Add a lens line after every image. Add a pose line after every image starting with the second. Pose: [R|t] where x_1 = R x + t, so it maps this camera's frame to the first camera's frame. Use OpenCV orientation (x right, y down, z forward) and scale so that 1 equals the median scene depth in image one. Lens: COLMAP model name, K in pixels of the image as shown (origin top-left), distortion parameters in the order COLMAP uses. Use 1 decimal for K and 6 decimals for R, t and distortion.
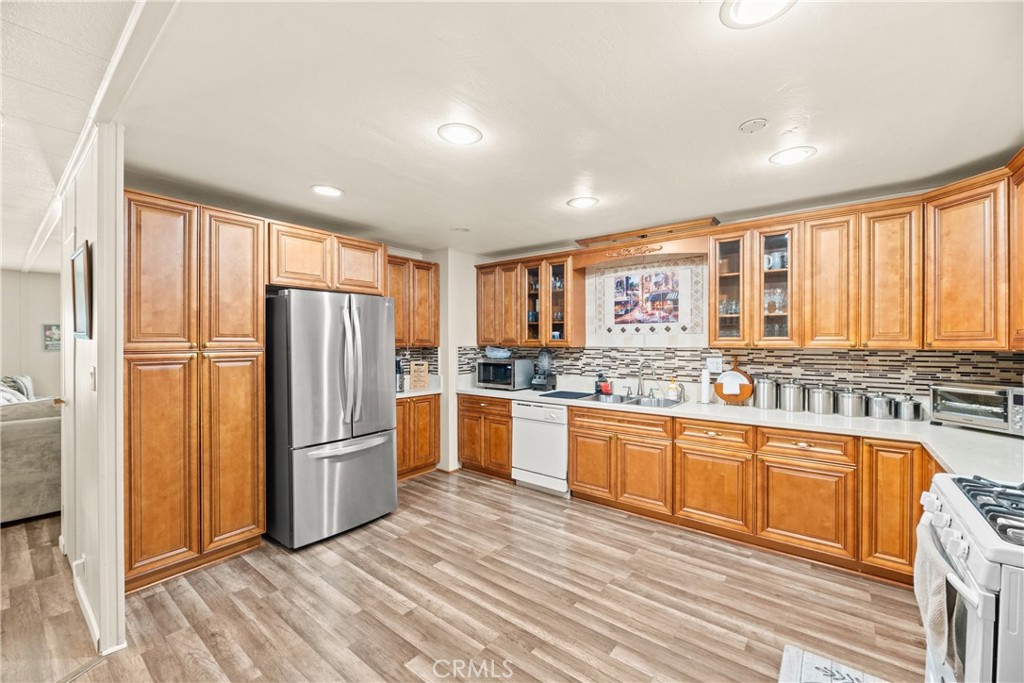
lens RADIAL K [[410.6, 0, 514.7], [0, 410.6, 339.4], [0, 0, 1]] dist [-0.000540, -0.003275]
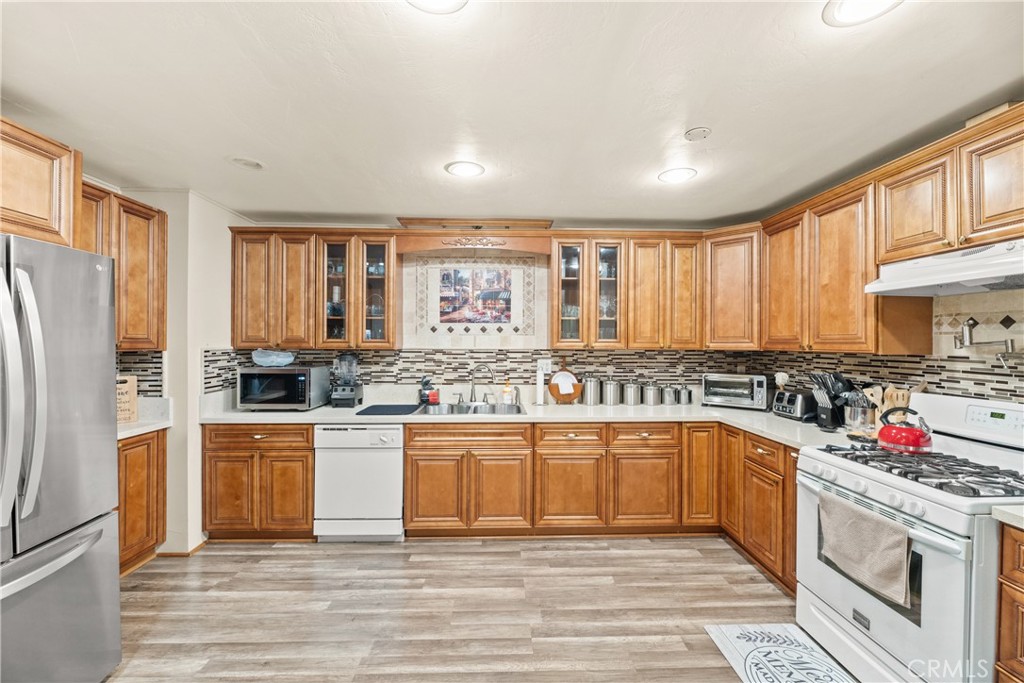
lens RADIAL K [[410.6, 0, 514.7], [0, 410.6, 339.4], [0, 0, 1]] dist [-0.000540, -0.003275]
pose [[0.766602, 0.007881, 0.642074, -0.215483], [-0.007780, 0.999965, -0.002984, -0.000258], [-0.642076, -0.002708, 0.766637, 0.256494]]
